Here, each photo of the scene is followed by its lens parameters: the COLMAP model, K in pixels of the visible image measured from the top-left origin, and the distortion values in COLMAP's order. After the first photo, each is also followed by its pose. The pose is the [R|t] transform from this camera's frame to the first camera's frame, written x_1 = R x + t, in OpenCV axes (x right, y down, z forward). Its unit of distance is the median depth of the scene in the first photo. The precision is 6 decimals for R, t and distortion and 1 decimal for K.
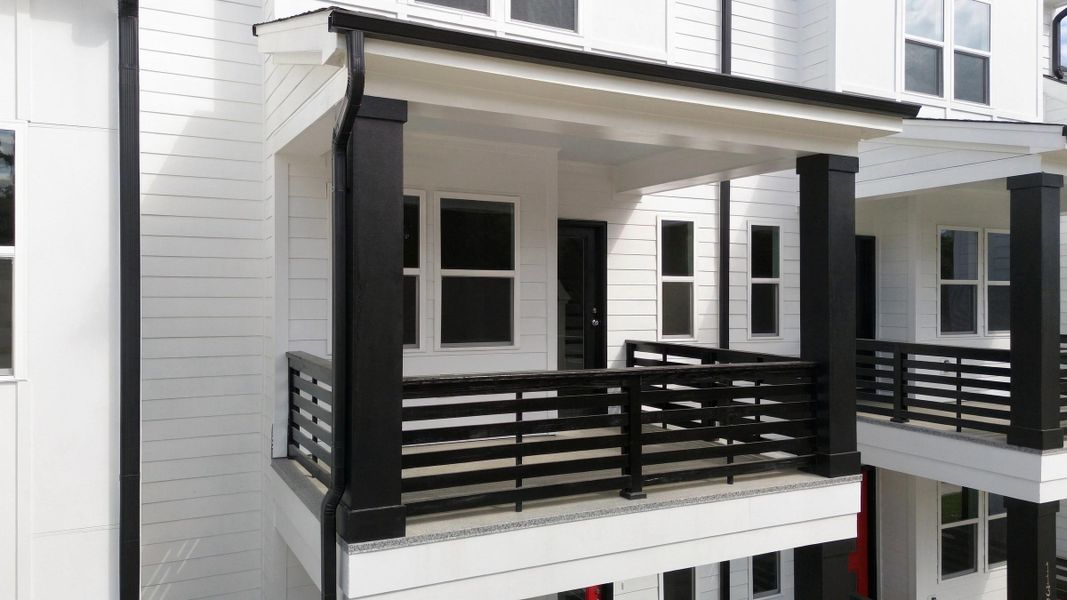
lens RADIAL K [[772.9, 0, 533.5], [0, 772.9, 300.0], [0, 0, 1]] dist [-0.003644, -0.000249]
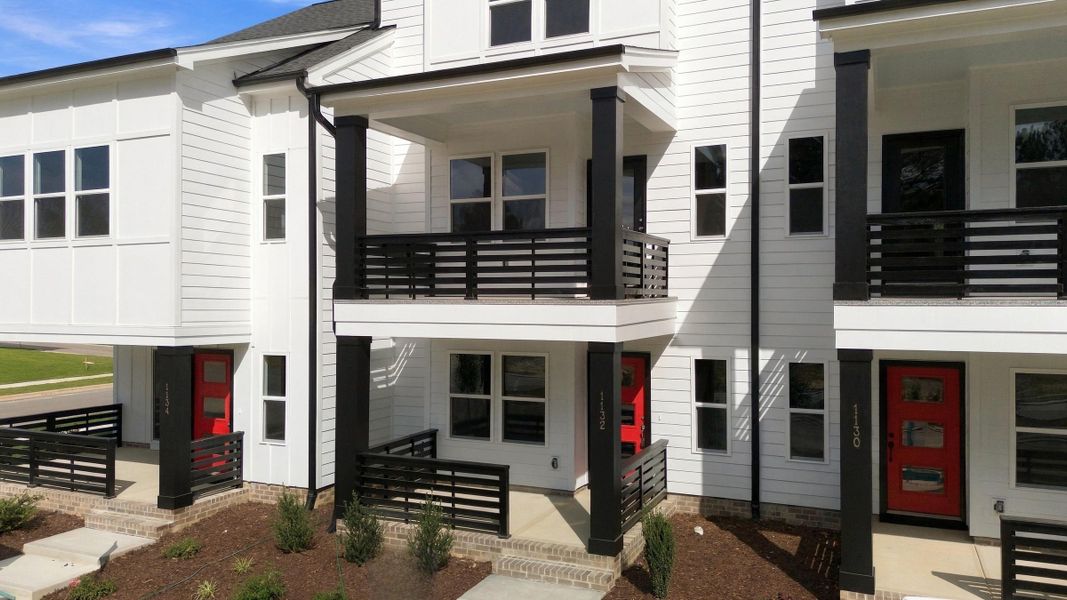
lens RADIAL K [[772.9, 0, 533.5], [0, 772.9, 300.0], [0, 0, 1]] dist [-0.003644, -0.000249]
pose [[0.616867, -0.006158, -0.787043, 1.006604], [-0.001485, 0.999959, -0.008988, 0.163572], [0.787066, 0.006713, 0.616833, -0.013084]]
